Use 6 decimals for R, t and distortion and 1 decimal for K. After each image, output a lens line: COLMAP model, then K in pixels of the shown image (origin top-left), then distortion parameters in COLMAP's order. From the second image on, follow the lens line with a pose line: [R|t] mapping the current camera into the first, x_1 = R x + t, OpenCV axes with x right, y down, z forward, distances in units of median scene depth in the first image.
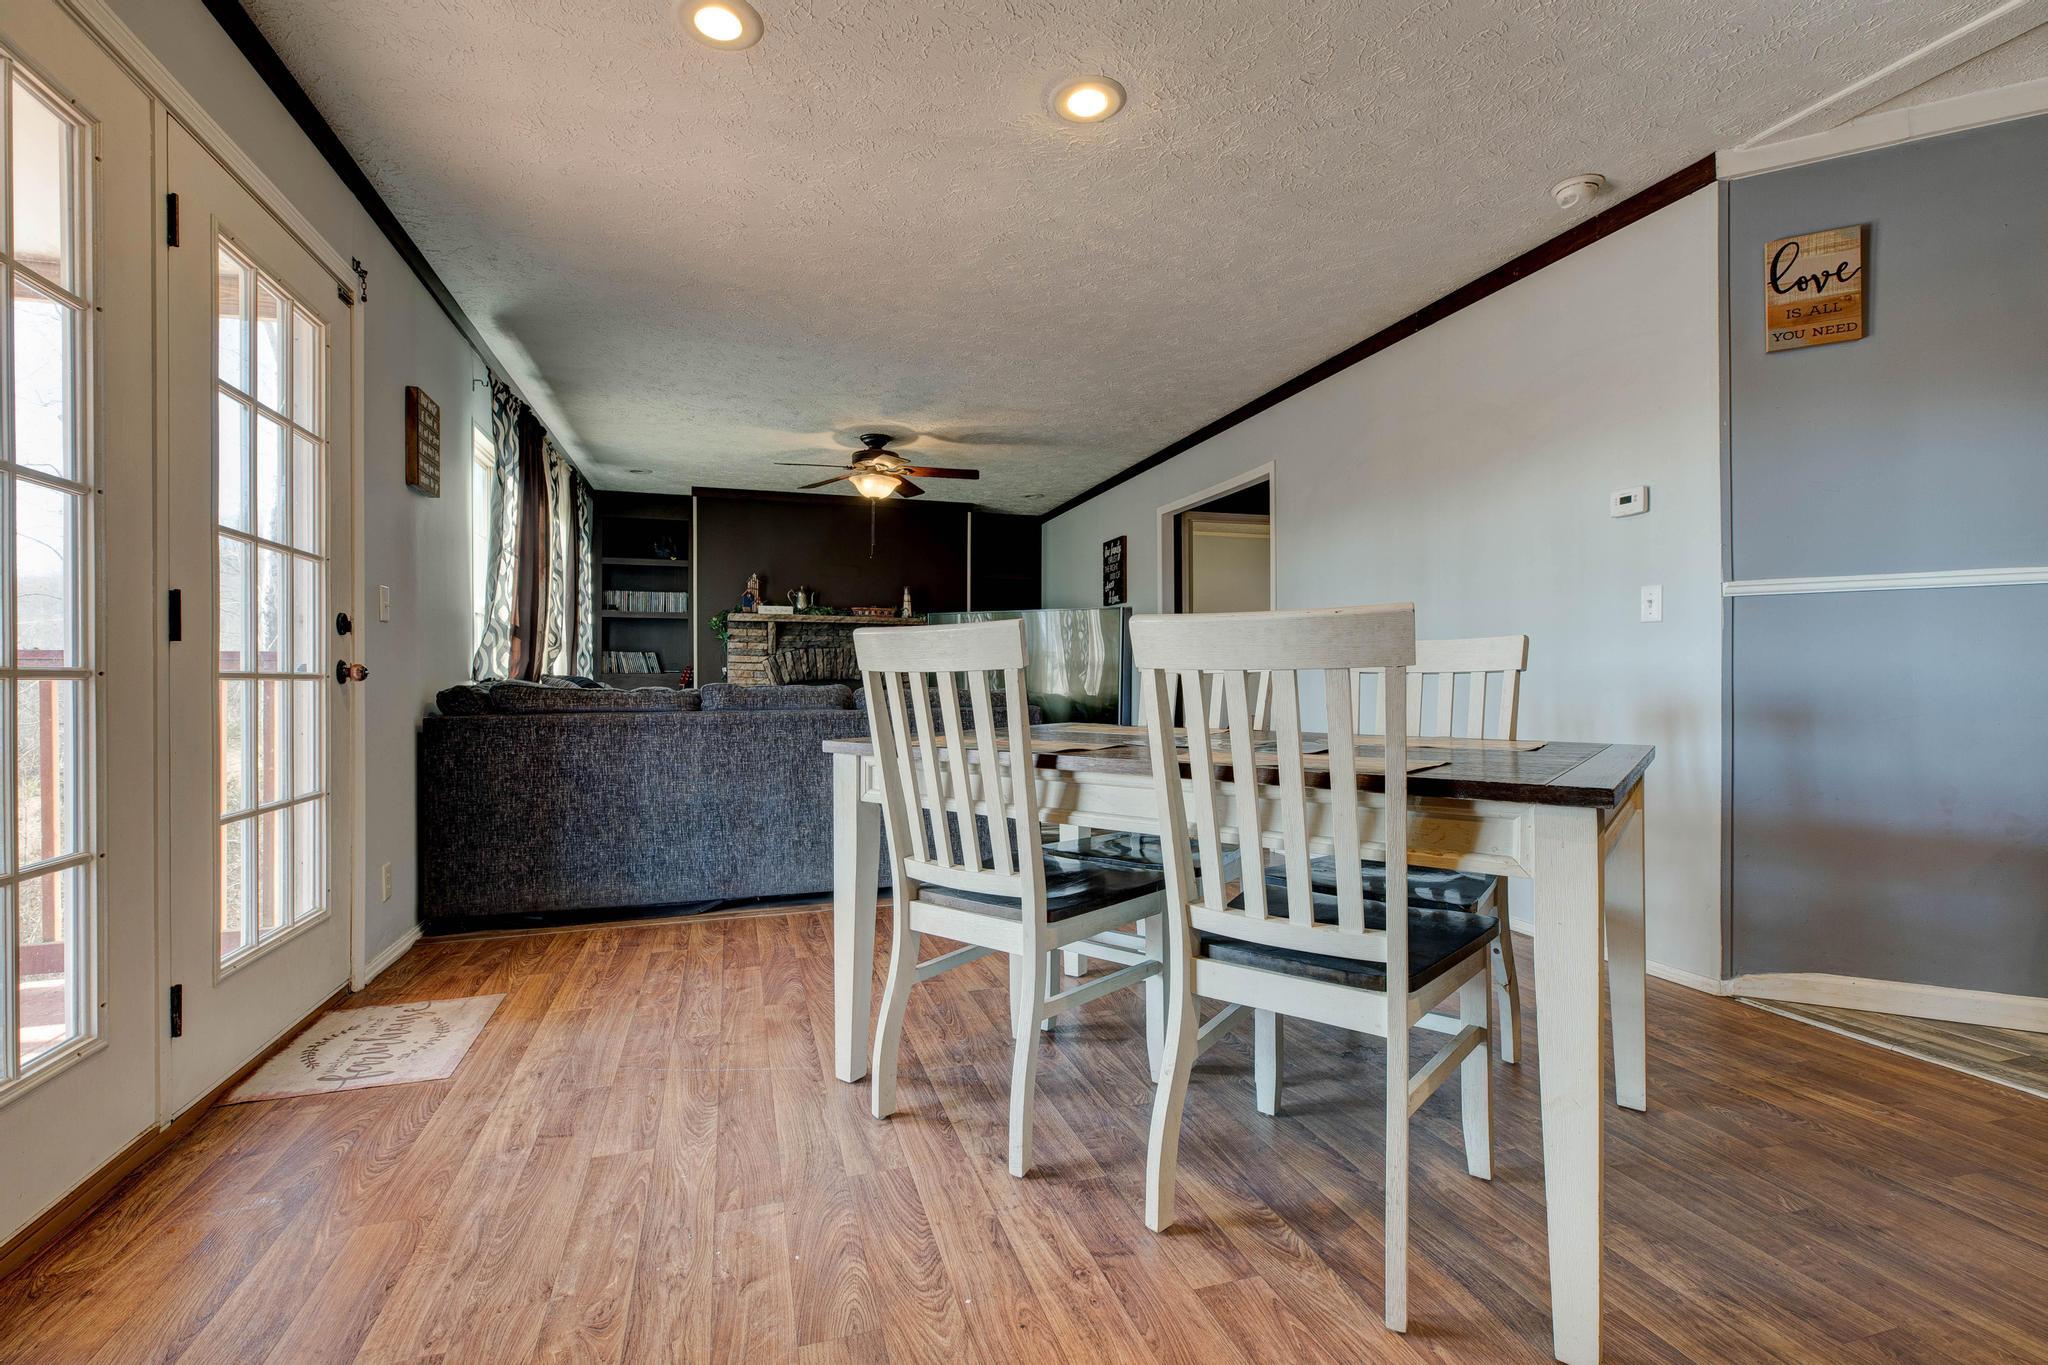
lens RADIAL K [[945.3, 0, 1024.7], [0, 945.3, 683.3], [0, 0, 1]] dist [0.003240, 0.000237]
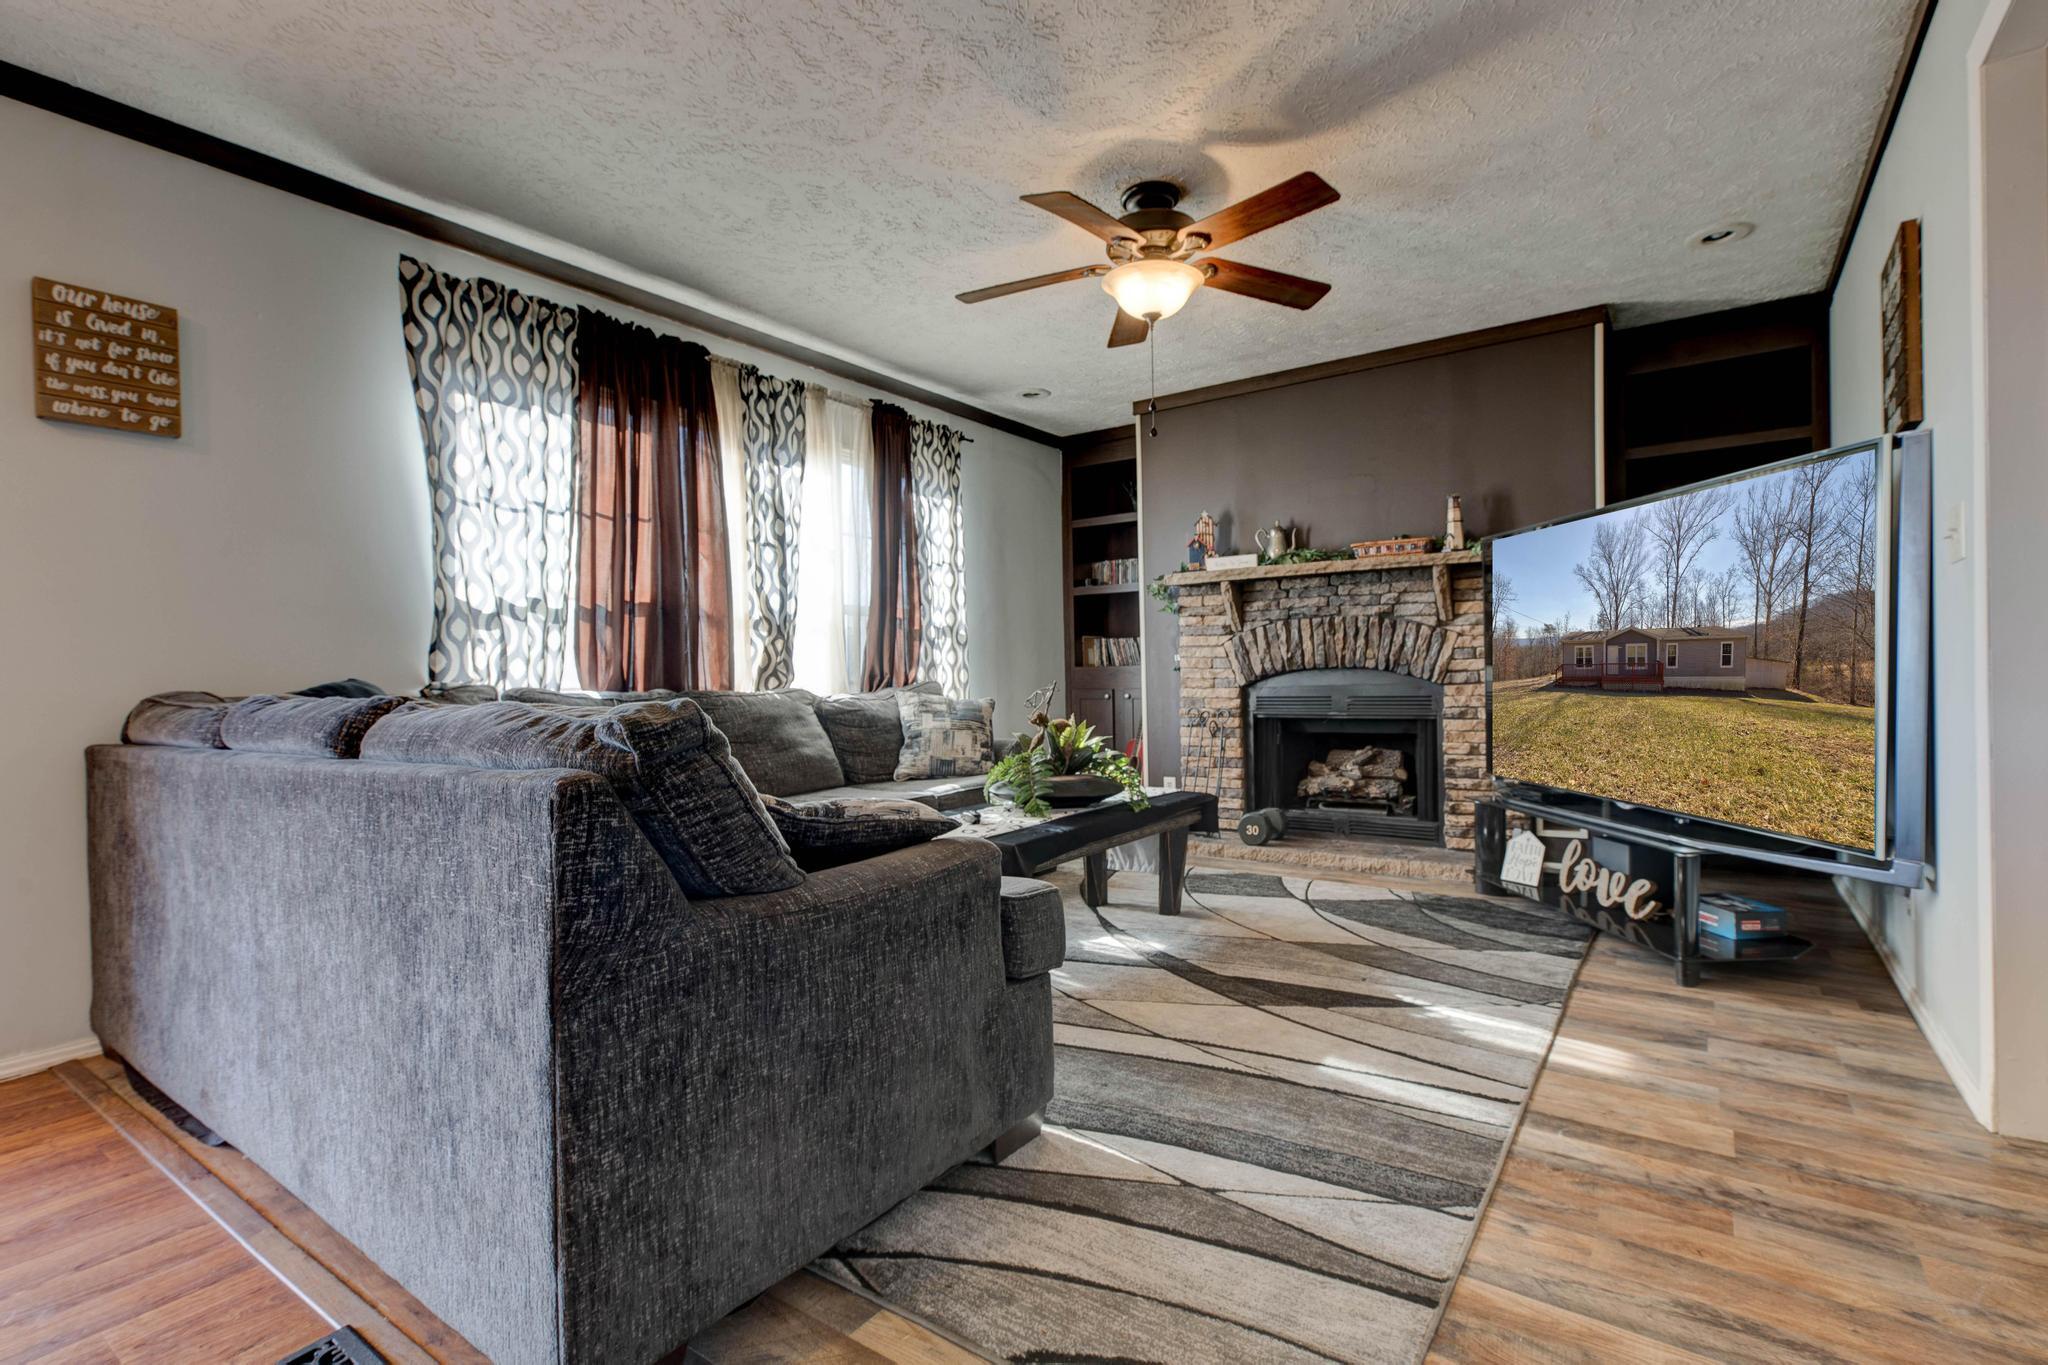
lens RADIAL K [[945.3, 0, 1025.0], [0, 945.3, 684.2], [0, 0, 1]] dist [0.003240, 0.000237]
pose [[0.608870, -0.006026, -0.793247, 0.160101], [0.013690, 0.999902, 0.002912, 0.001368], [0.793152, -0.012632, 0.608892, 0.491491]]
